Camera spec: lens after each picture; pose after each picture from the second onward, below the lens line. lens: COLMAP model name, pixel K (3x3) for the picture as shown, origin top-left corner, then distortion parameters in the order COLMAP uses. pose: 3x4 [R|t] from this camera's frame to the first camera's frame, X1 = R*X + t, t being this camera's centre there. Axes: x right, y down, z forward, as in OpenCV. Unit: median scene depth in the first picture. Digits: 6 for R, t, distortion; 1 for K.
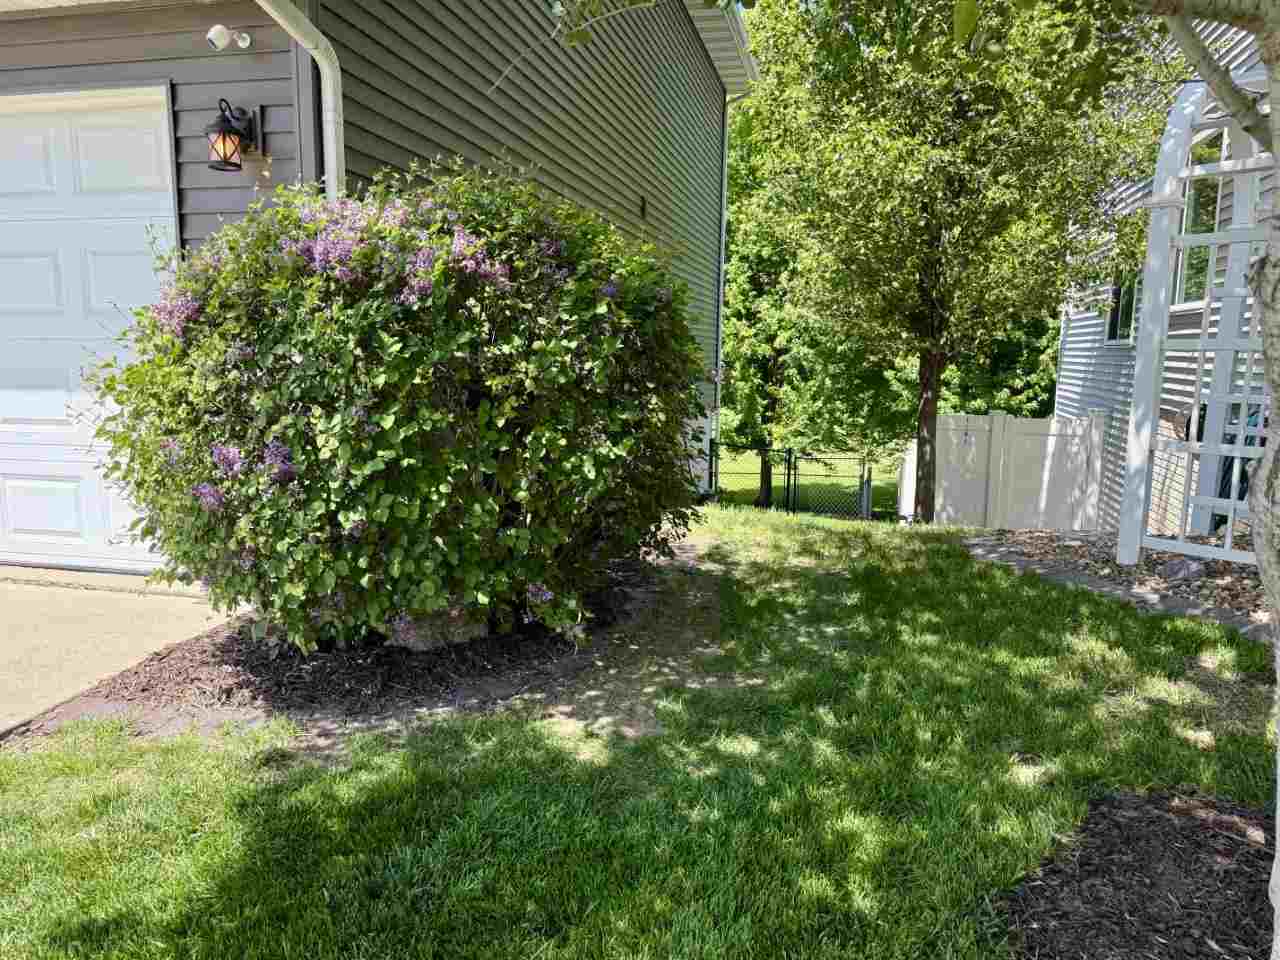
lens RADIAL K [[896.3, 0, 640.0], [0, 896.3, 480.0], [0, 0, 1]] dist [0.082048, -0.059930]
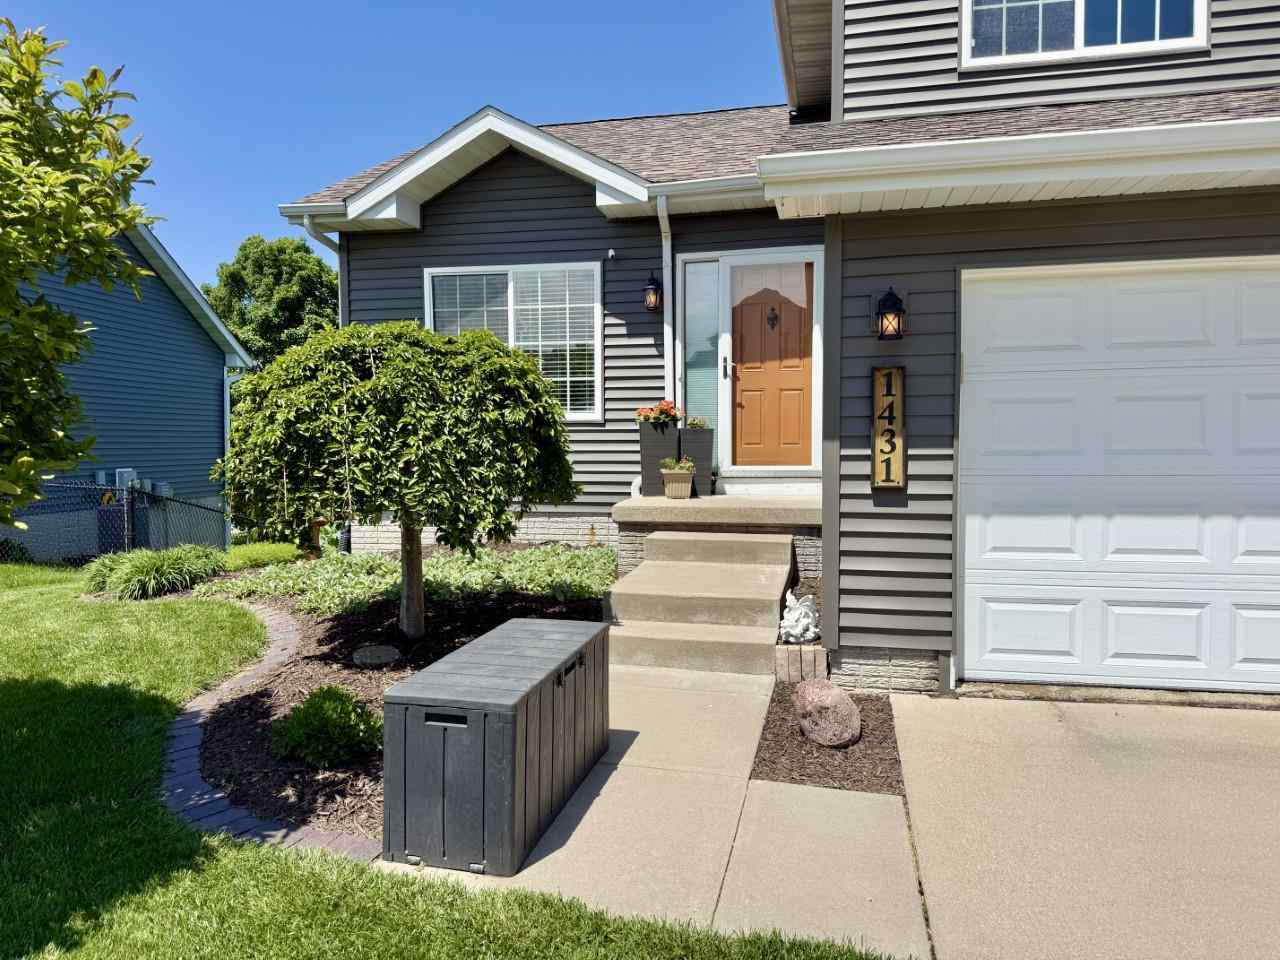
lens RADIAL K [[896.3, 0, 640.0], [0, 896.3, 480.0], [0, 0, 1]] dist [0.082048, -0.059930]
pose [[0.999707, -0.009931, 0.022094, -1.346724], [0.012102, 0.994872, -0.100413, -0.048888], [-0.020983, 0.100651, 0.994701, -0.060579]]
